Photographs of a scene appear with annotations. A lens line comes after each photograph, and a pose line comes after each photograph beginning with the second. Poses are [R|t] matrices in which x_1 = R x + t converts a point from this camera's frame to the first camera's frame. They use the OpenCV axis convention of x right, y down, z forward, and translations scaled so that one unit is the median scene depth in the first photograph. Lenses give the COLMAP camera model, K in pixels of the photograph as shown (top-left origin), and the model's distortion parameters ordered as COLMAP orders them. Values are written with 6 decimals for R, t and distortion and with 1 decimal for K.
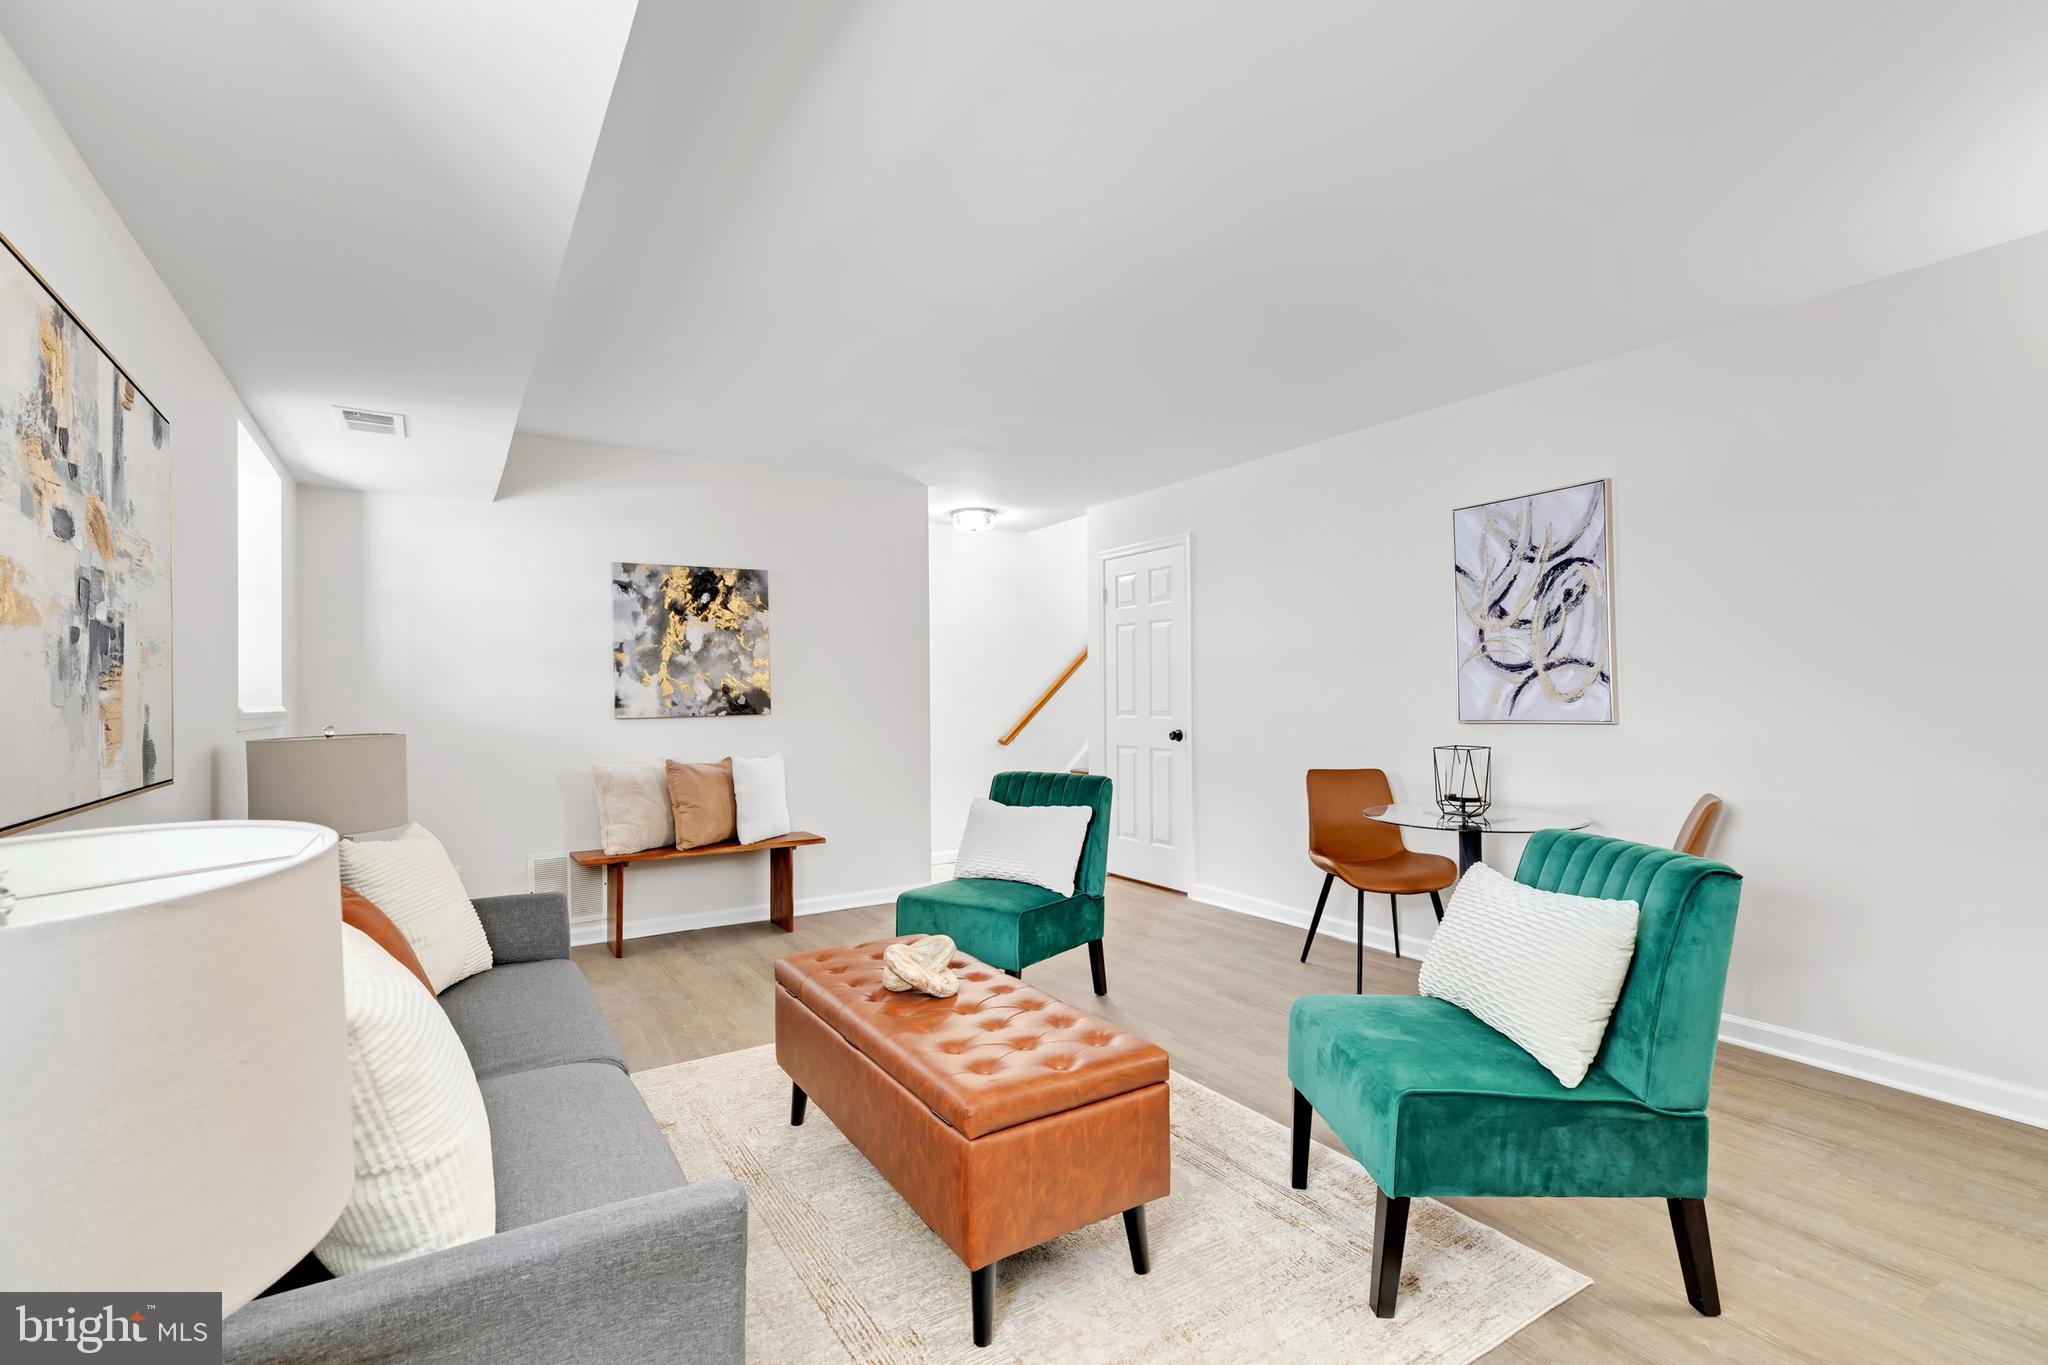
lens RADIAL K [[932.4, 0, 1009.2], [0, 932.4, 686.4], [0, 0, 1]] dist [0.006005, 0.000119]
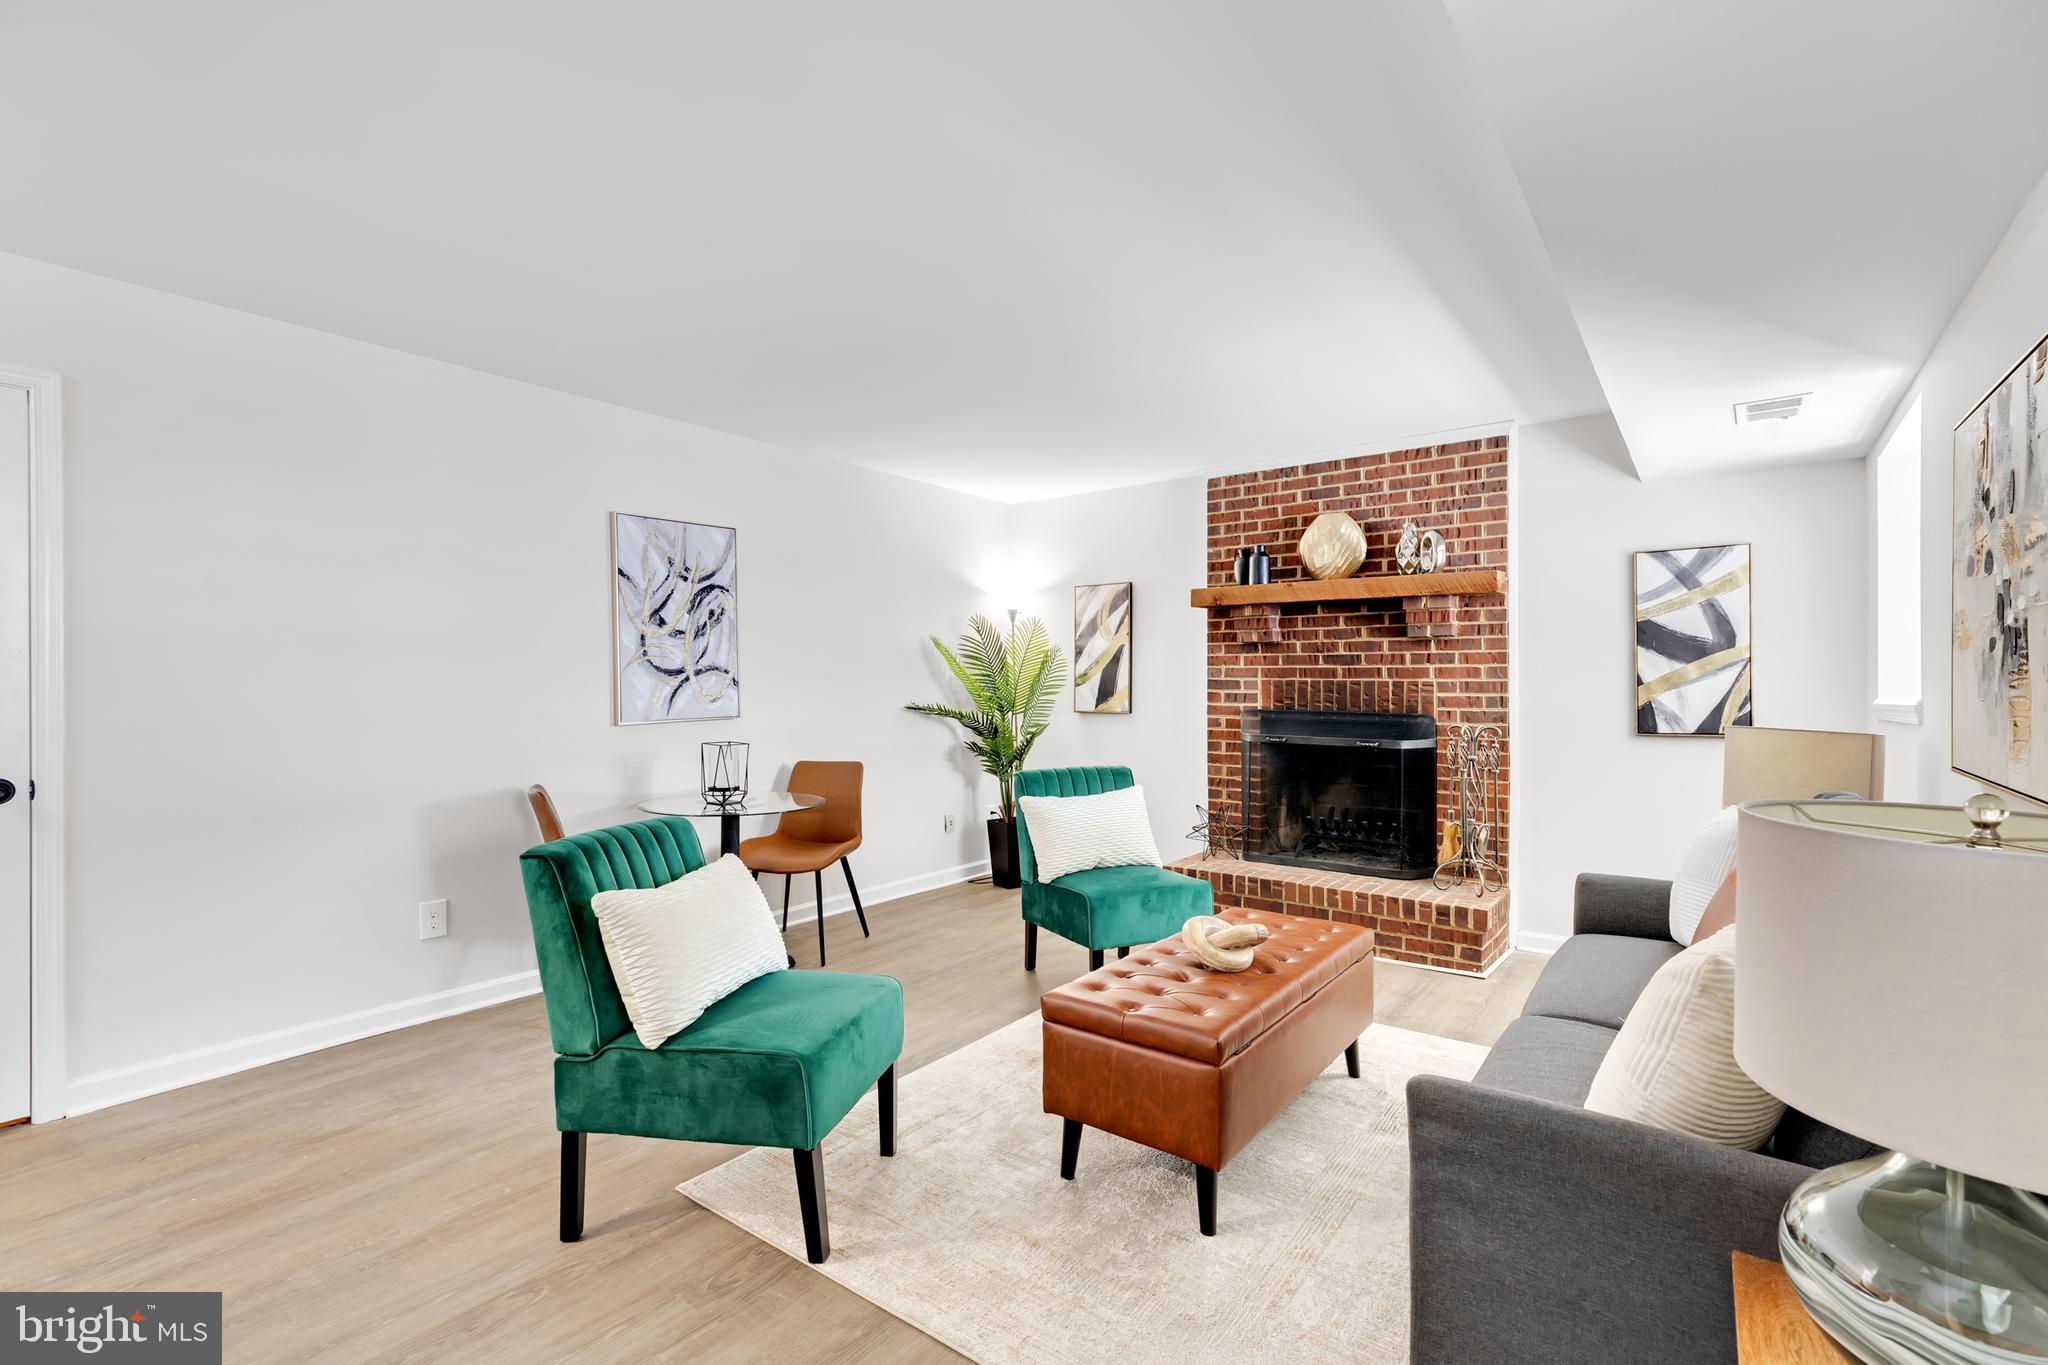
lens RADIAL K [[932.4, 0, 1013.8], [0, 932.4, 689.4], [0, 0, 1]] dist [0.006005, 0.000119]
pose [[-0.360918, 0.003387, 0.932592, -0.660946], [-0.000904, 0.999992, -0.003981, 0.004622], [-0.932597, -0.002280, -0.360911, 1.043322]]
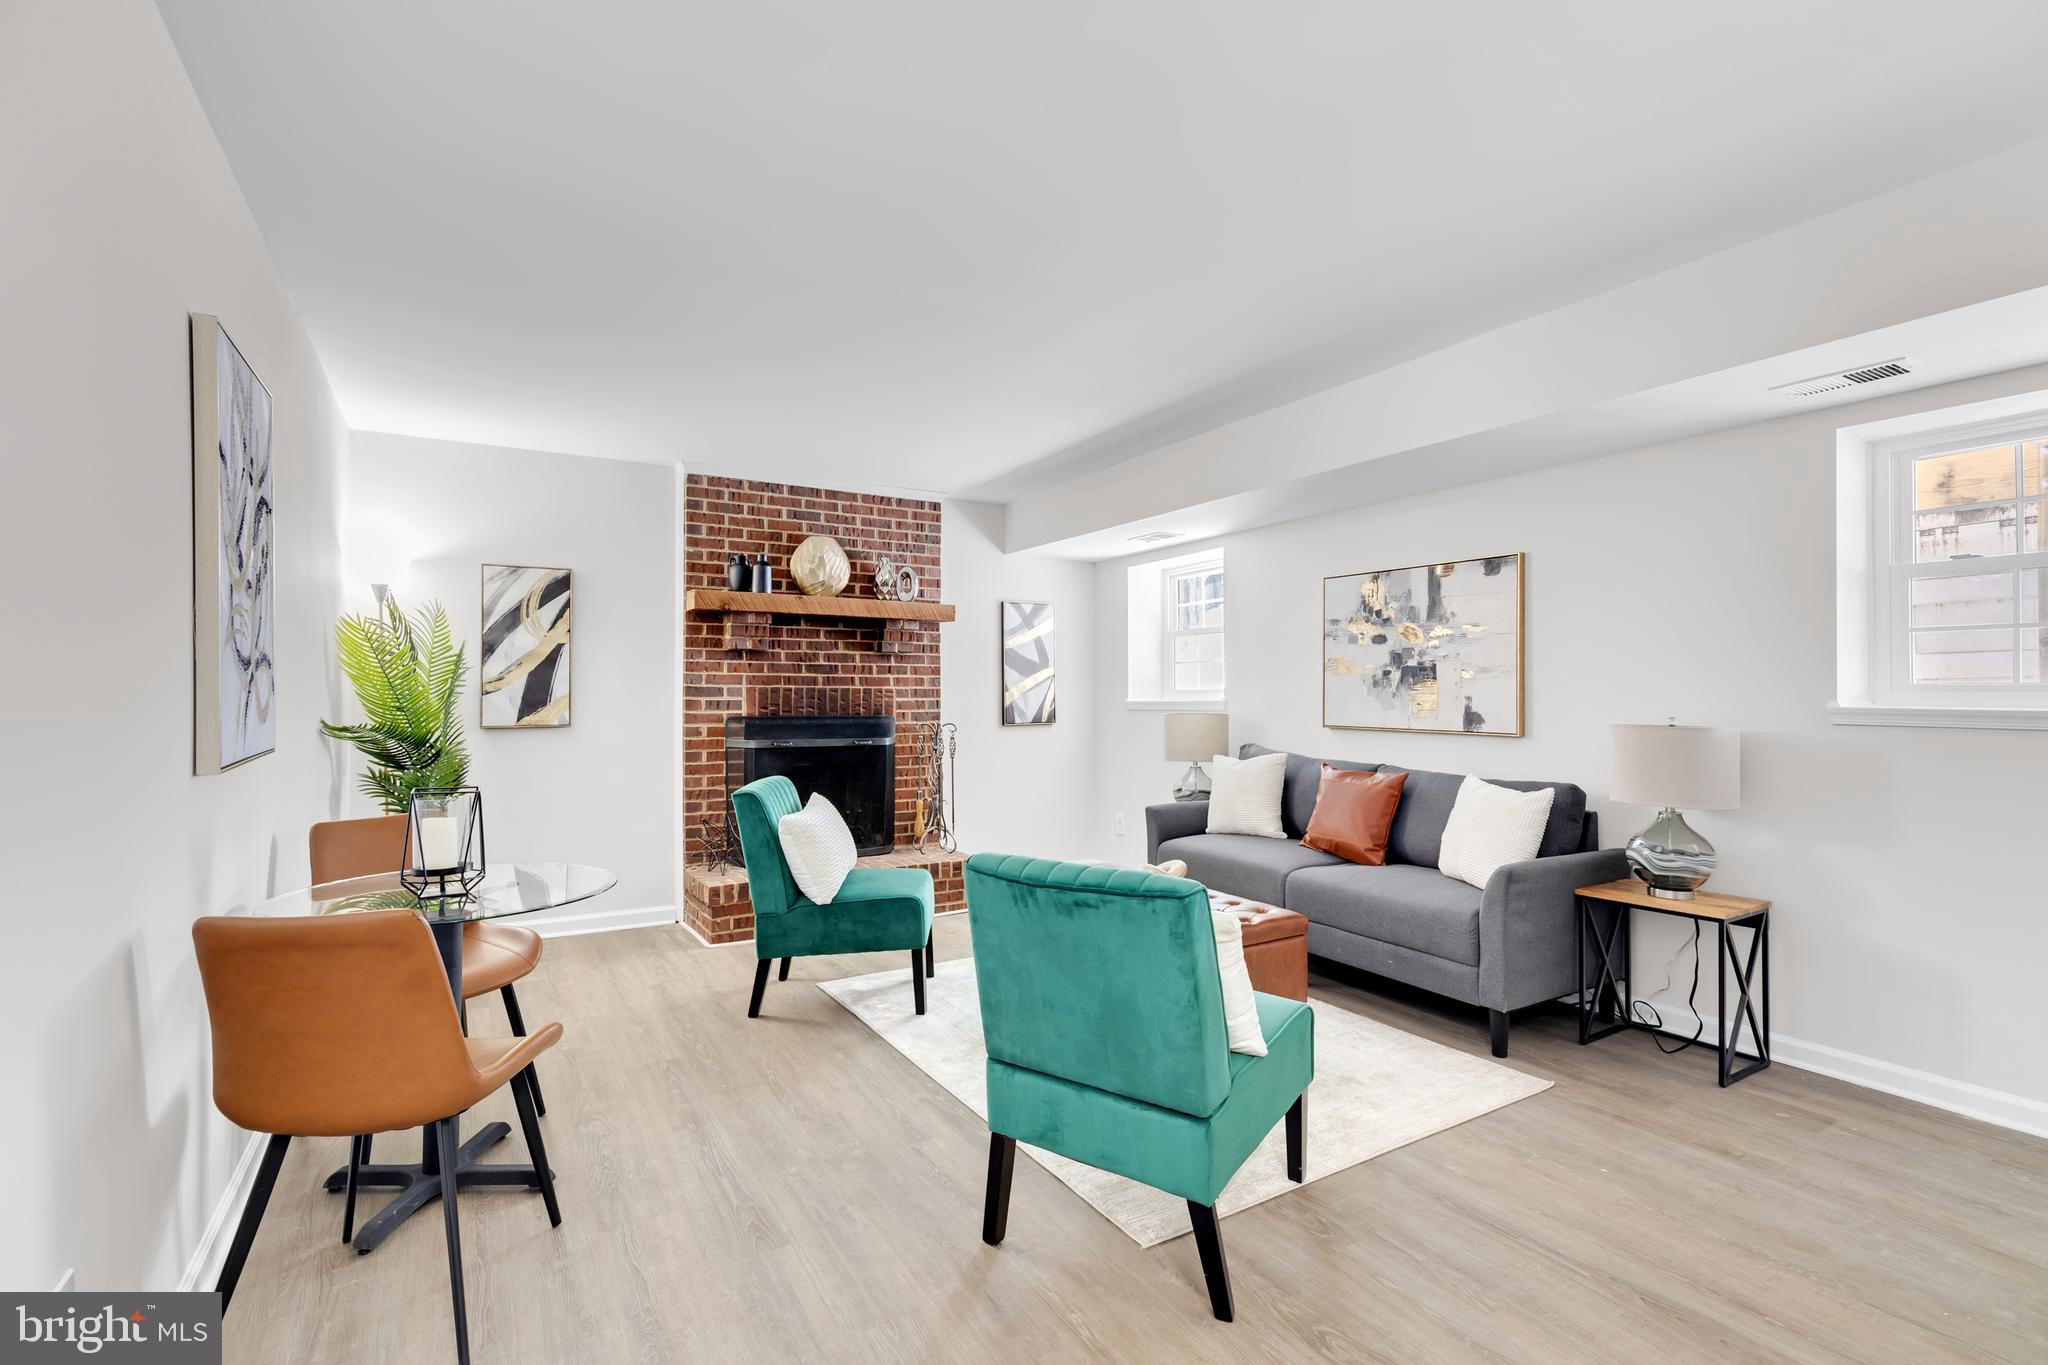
lens RADIAL K [[932.4, 0, 1030.7], [0, 932.4, 685.6], [0, 0, 1]] dist [0.006005, 0.000119]
pose [[-0.999941, 0.010742, 0.001431, 0.072849], [0.010724, 0.999872, -0.011865, 0.003832], [-0.001558, -0.011849, -0.999929, 1.596740]]
